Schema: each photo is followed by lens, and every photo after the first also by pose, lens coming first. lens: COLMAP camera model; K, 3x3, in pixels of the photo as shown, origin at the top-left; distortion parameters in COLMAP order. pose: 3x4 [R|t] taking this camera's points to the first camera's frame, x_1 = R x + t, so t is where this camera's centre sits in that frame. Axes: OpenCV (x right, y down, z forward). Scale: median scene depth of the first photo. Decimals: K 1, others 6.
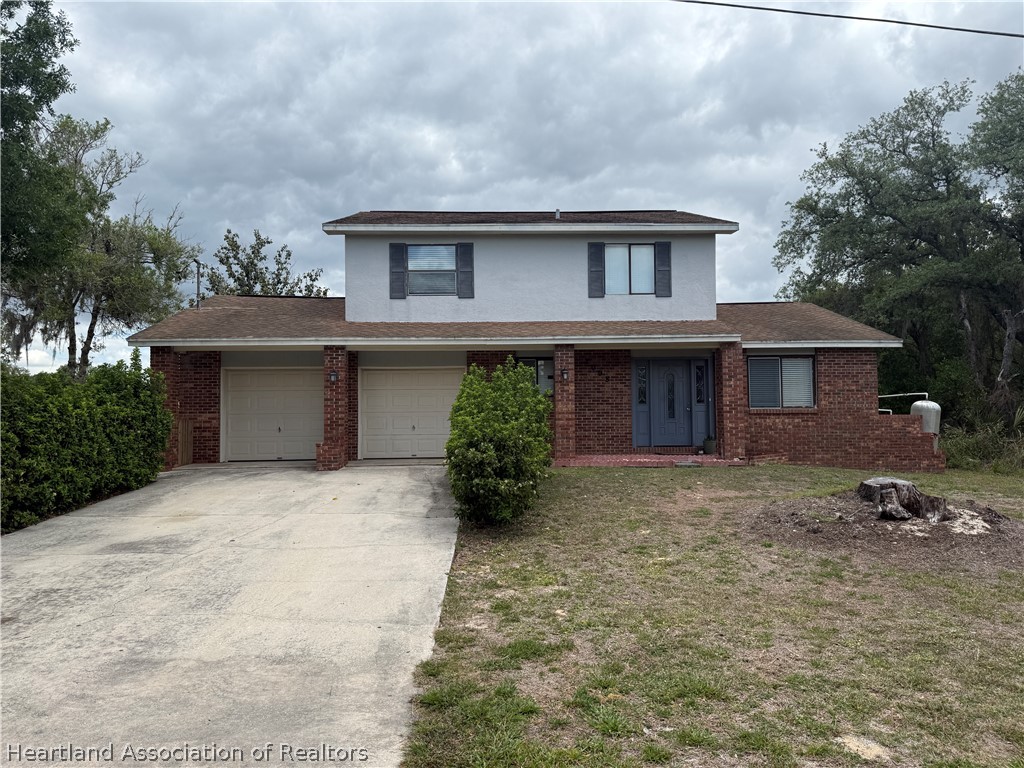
lens RADIAL K [[712.3, 0, 495.7], [0, 712.3, 390.1], [0, 0, 1]] dist [0.074490, -0.092133]
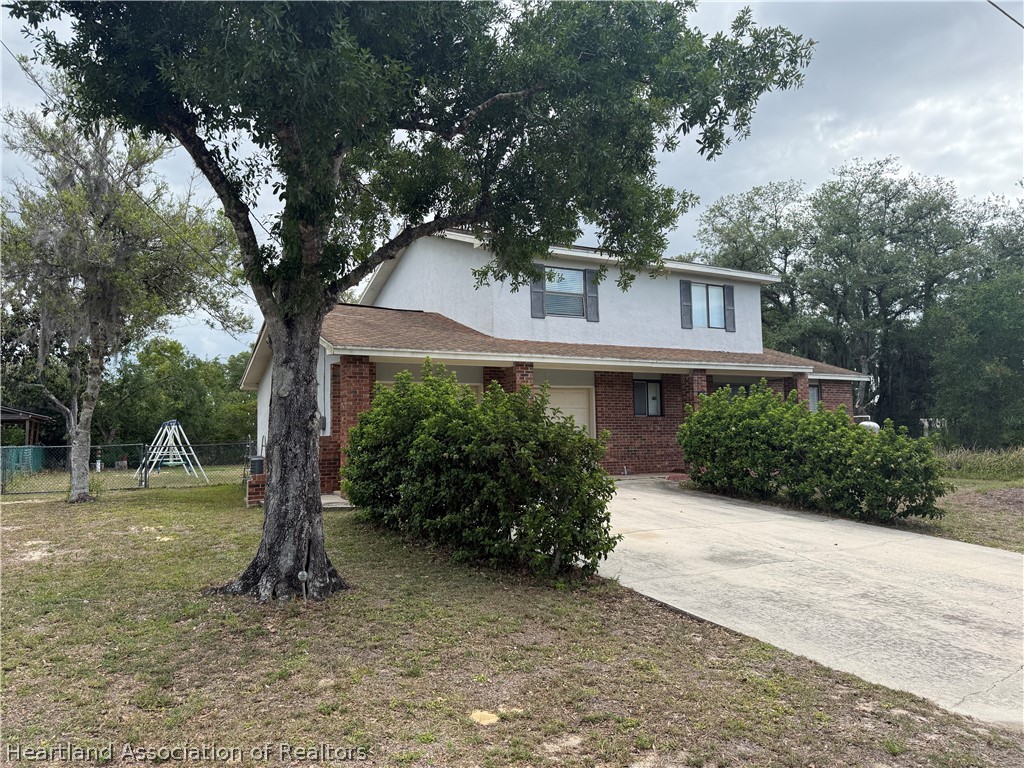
lens RADIAL K [[712.3, 0, 495.7], [0, 712.3, 390.1], [0, 0, 1]] dist [0.074490, -0.092133]
pose [[0.886217, 0.022866, 0.462706, -0.649012], [-0.005064, 0.999200, -0.039678, 0.013455], [-0.463243, 0.032820, 0.885623, 0.141818]]
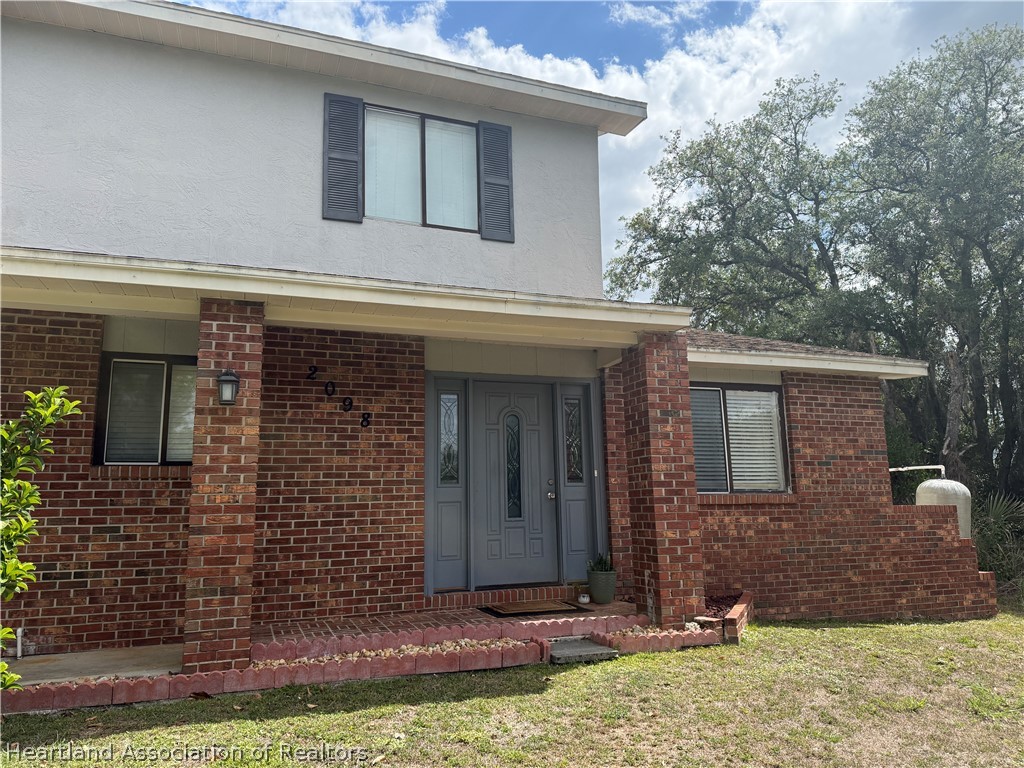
lens RADIAL K [[711.9, 0, 513.8], [0, 711.9, 387.0], [0, 0, 1]] dist [0.146178, -0.207251]
pose [[0.942733, 0.043642, 0.330680, 0.100976], [0.001295, 0.990917, -0.134470, 0.019726], [-0.333545, 0.127197, 0.934114, 0.593825]]
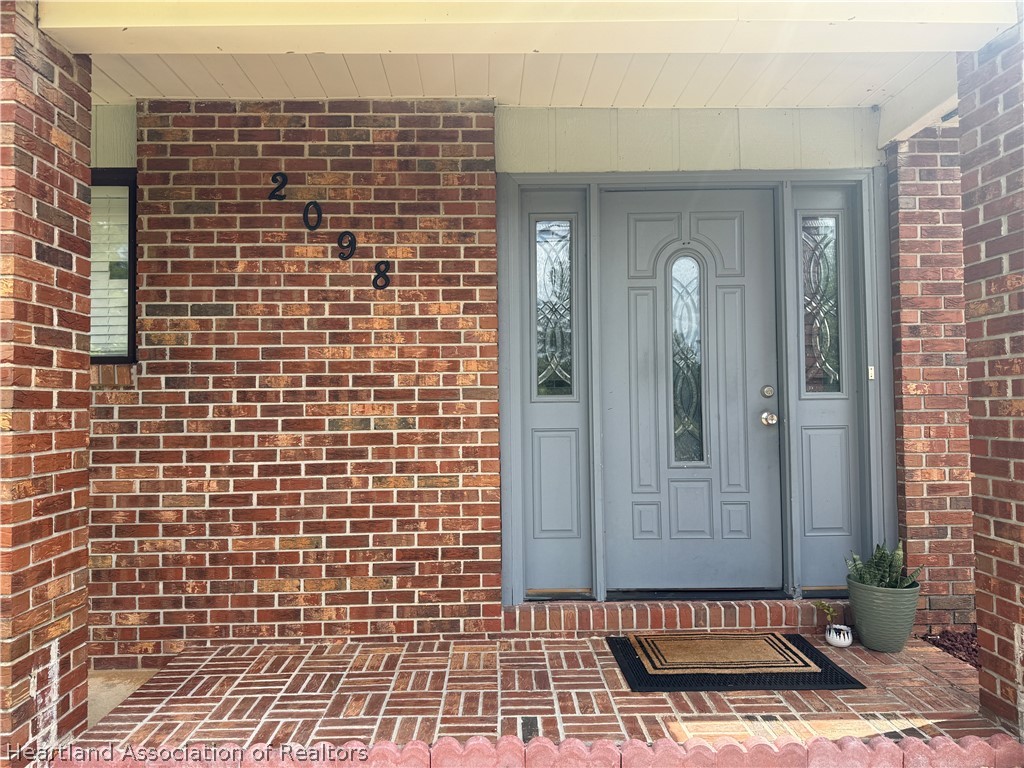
lens RADIAL K [[711.9, 0, 513.8], [0, 711.9, 387.0], [0, 0, 1]] dist [0.146178, -0.207251]
pose [[0.999864, -0.005648, 0.015521, 0.189467], [0.005434, 0.999890, 0.013770, 0.013947], [-0.015597, -0.013684, 0.999785, 0.785182]]
